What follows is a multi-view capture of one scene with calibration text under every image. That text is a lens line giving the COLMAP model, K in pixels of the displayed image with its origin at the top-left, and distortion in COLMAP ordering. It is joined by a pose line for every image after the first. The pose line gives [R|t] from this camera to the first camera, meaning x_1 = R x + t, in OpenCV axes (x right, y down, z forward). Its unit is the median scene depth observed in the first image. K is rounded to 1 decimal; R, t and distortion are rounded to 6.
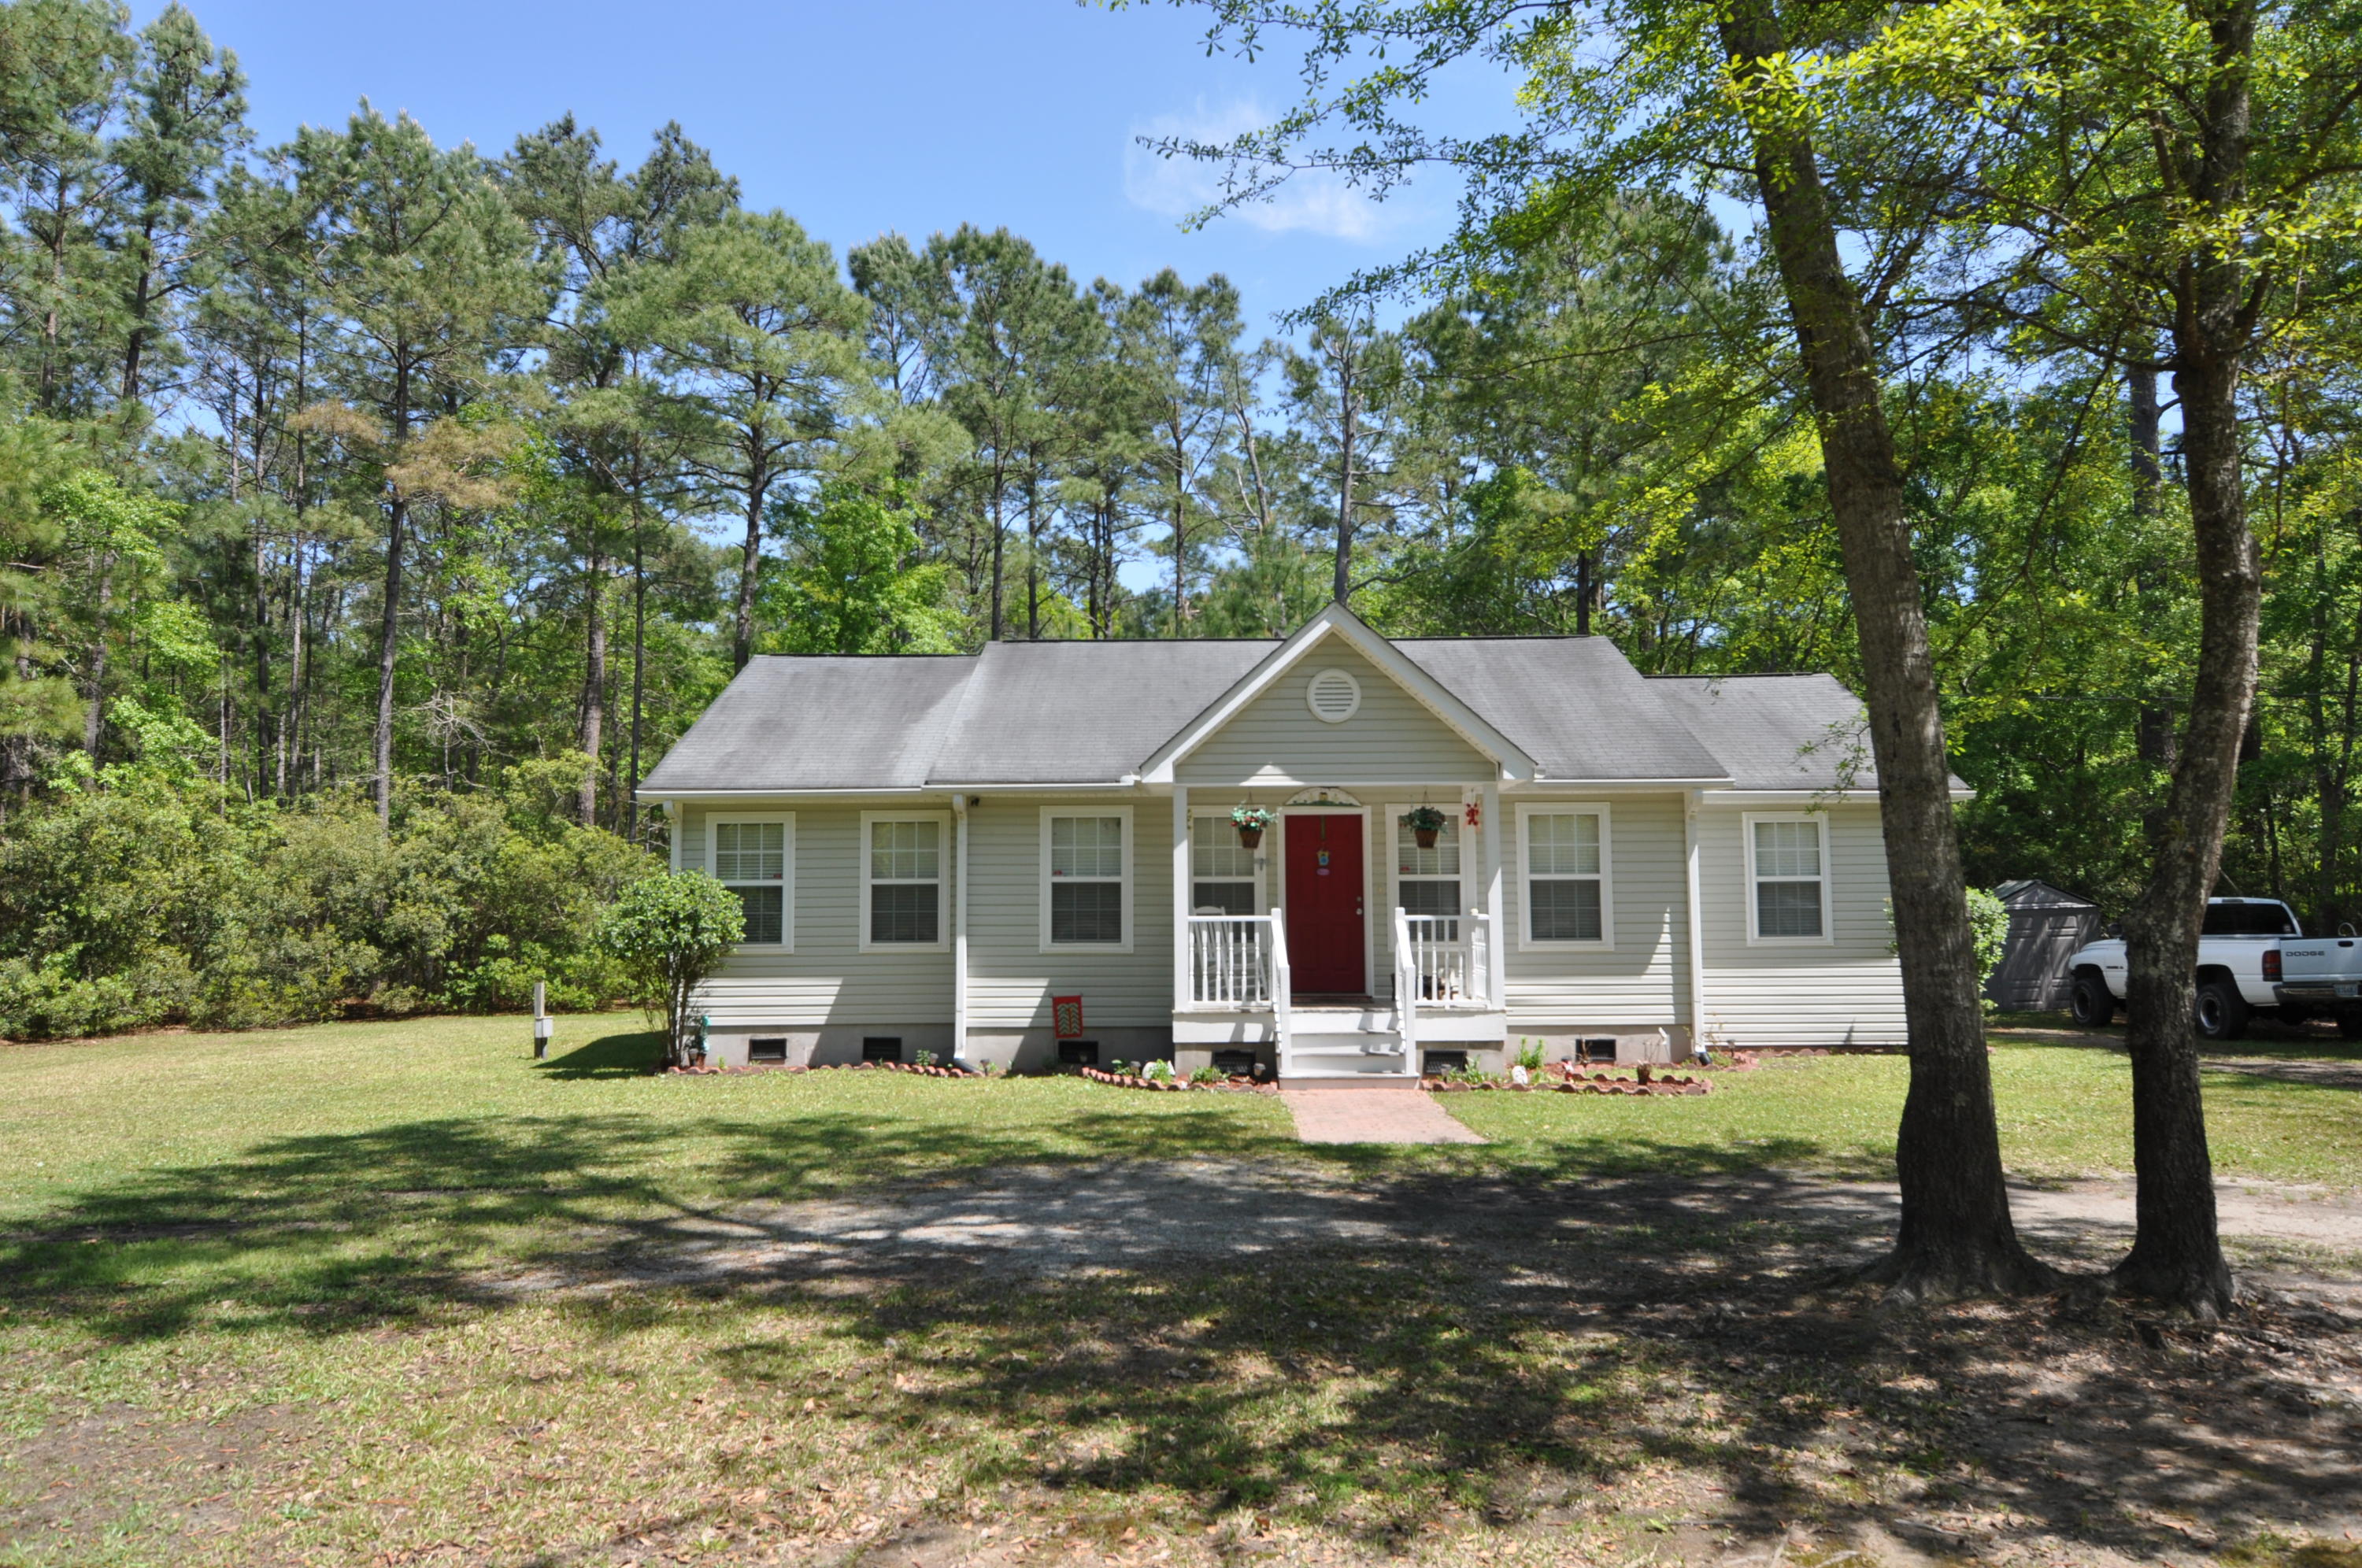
lens RADIAL K [[1586.0, 0, 1184.1], [0, 1586.0, 814.5], [0, 0, 1]] dist [0.066974, -0.048787]
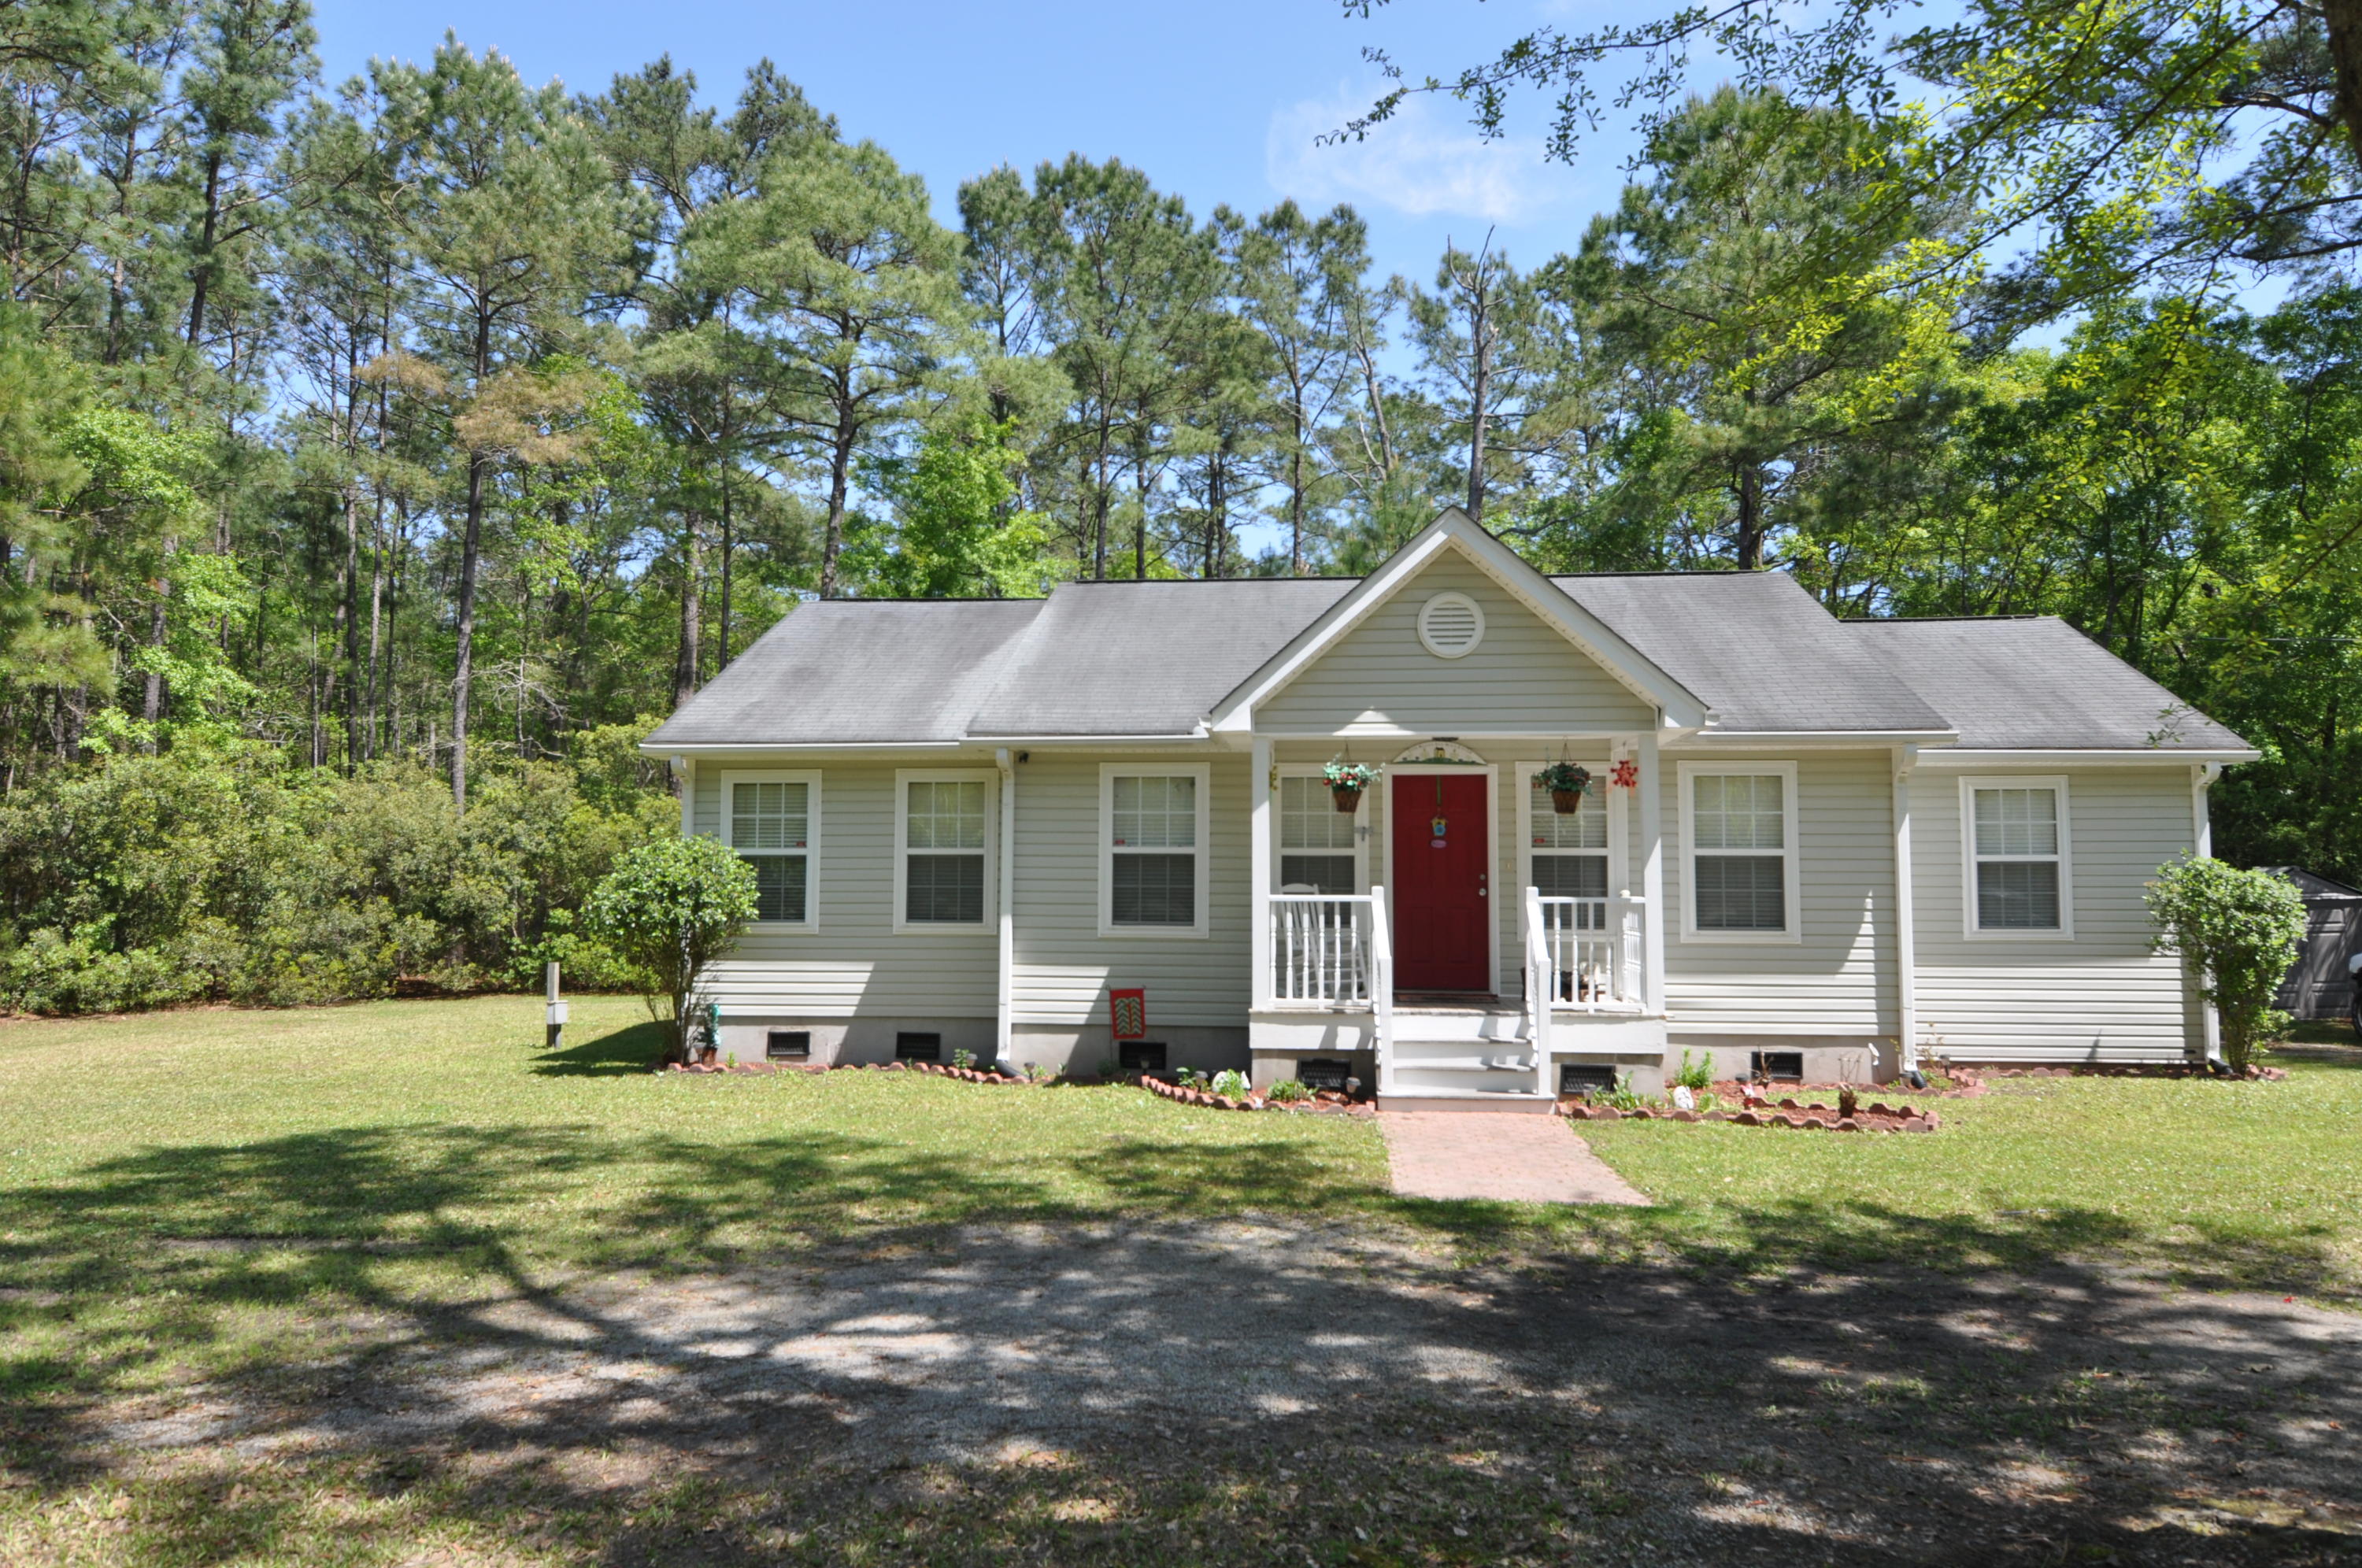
lens RADIAL K [[1586.0, 0, 1184.1], [0, 1586.0, 814.5], [0, 0, 1]] dist [0.066974, -0.048787]
pose [[0.996476, 0.006434, -0.083633, 0.024428], [-0.005629, 0.999936, 0.009857, 0.013442], [0.083691, -0.009352, 0.996448, 0.162497]]
